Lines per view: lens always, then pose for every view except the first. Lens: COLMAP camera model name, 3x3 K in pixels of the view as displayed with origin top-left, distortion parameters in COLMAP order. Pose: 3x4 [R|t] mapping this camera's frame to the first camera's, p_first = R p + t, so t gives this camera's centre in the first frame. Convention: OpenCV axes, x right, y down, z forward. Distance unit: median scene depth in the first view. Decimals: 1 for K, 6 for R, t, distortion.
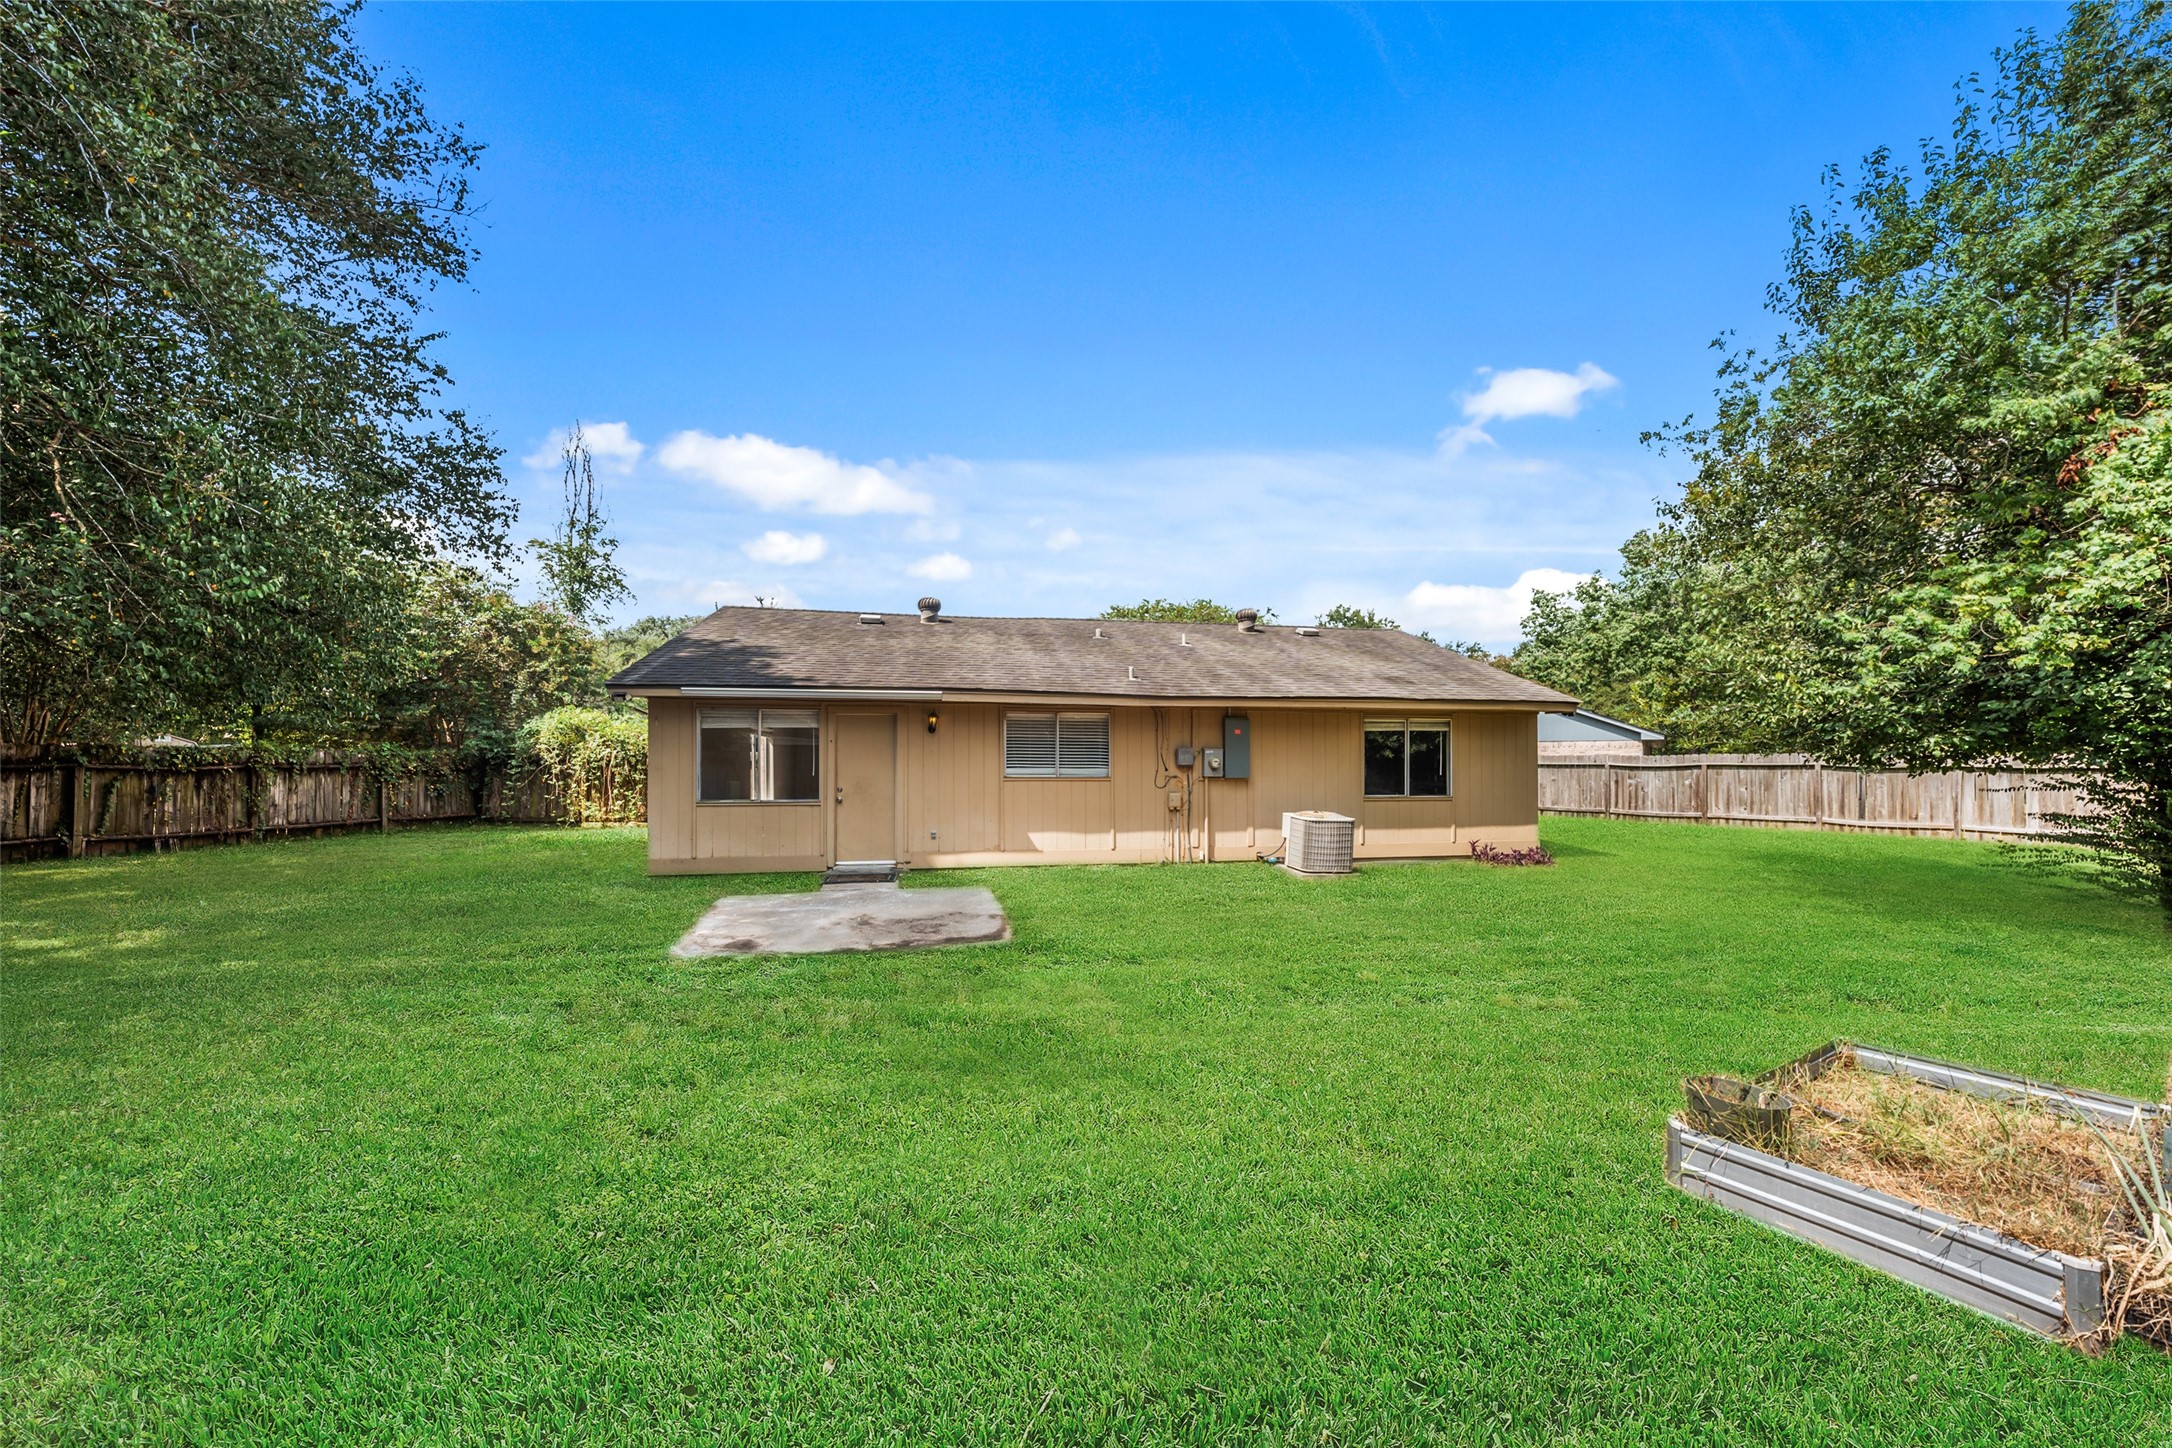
lens RADIAL K [[768.8, 0, 1092.0], [0, 768.8, 758.0], [0, 0, 1]] dist [-0.000132, 0.000078]
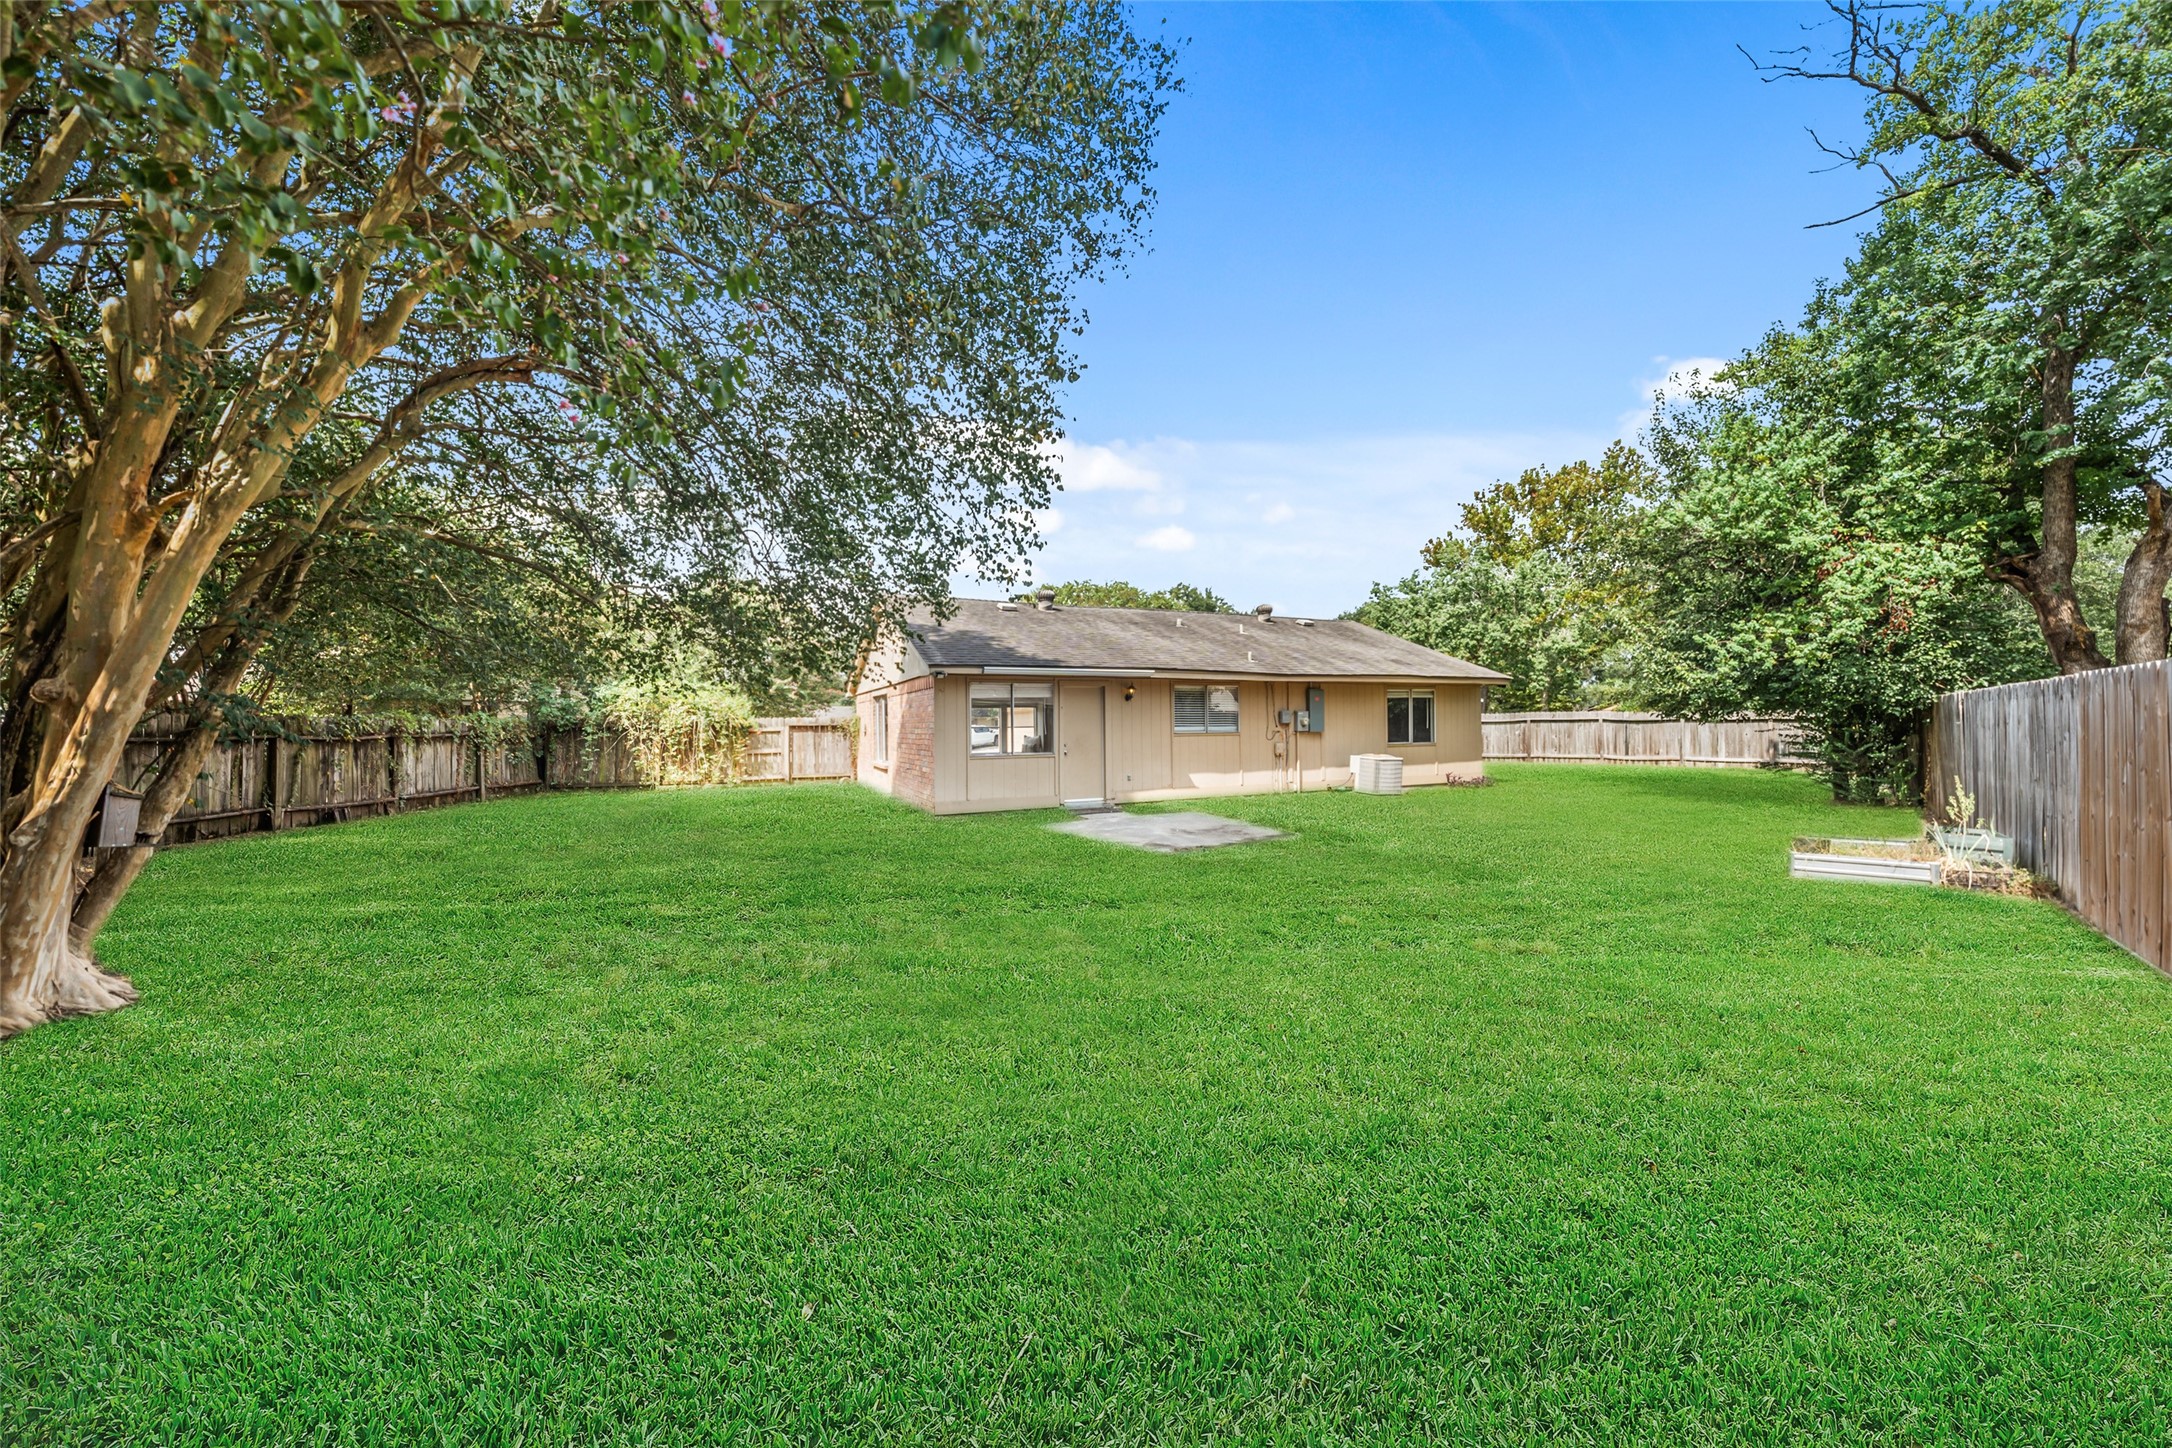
lens RADIAL K [[756.5, 0, 1086.0], [0, 756.5, 724.0], [0, 0, 1]] dist [0.000300, -0.000030]
pose [[0.967897, -0.012102, 0.251054, -0.513067], [0.011179, 0.999925, 0.005101, 0.000107], [-0.251097, -0.002130, 0.967960, -0.211144]]
